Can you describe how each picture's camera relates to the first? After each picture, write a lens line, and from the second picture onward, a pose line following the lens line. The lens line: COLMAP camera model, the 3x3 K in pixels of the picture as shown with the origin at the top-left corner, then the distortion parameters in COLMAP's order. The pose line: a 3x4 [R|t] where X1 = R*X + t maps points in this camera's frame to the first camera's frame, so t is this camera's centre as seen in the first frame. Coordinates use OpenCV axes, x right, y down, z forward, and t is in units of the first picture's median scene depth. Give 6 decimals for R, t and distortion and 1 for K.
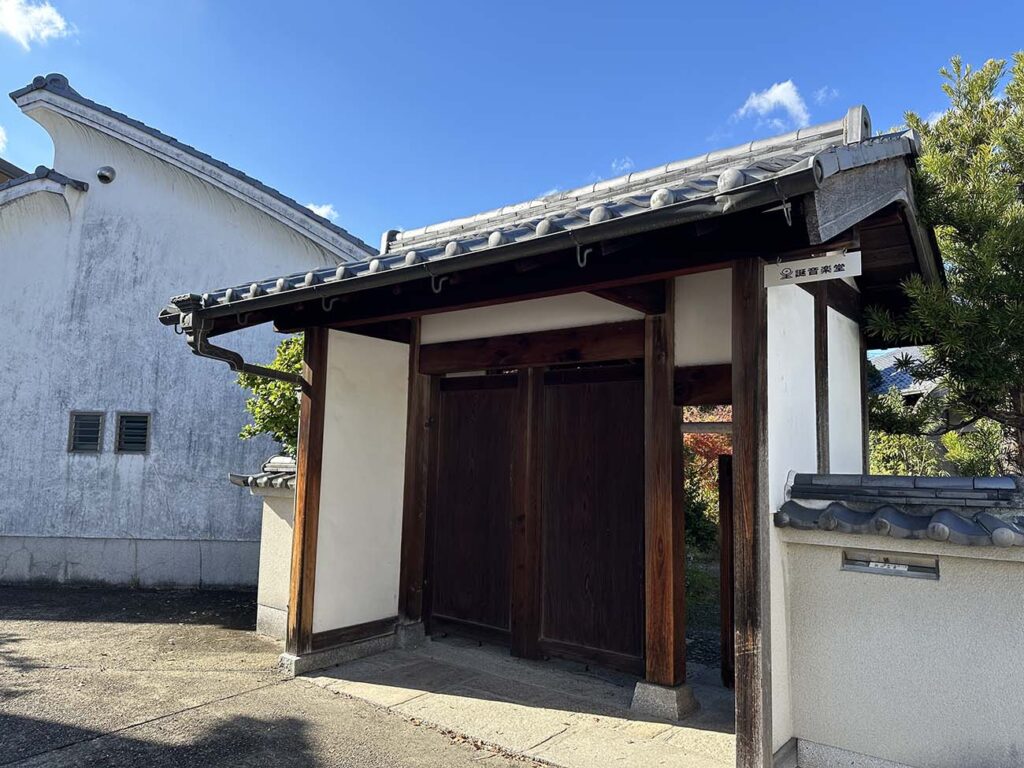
lens RADIAL K [[717.8, 0, 507.8], [0, 717.8, 394.7], [0, 0, 1]] dist [0.062033, -0.064120]
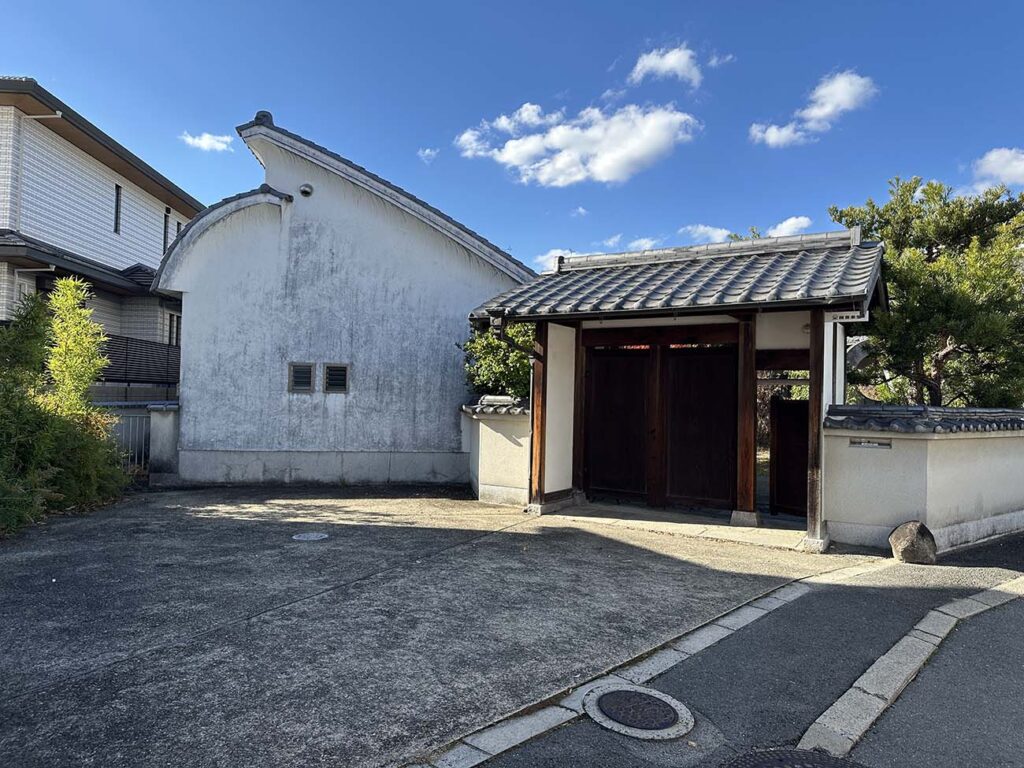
lens RADIAL K [[712.7, 0, 512.0], [0, 712.7, 384.0], [0, 0, 1]] dist [0.152378, -0.230236]
pose [[0.991233, 0.003647, 0.132076, -0.361513], [-0.013088, 0.997413, 0.070688, -0.041101], [-0.131476, -0.071797, 0.988716, -0.447655]]
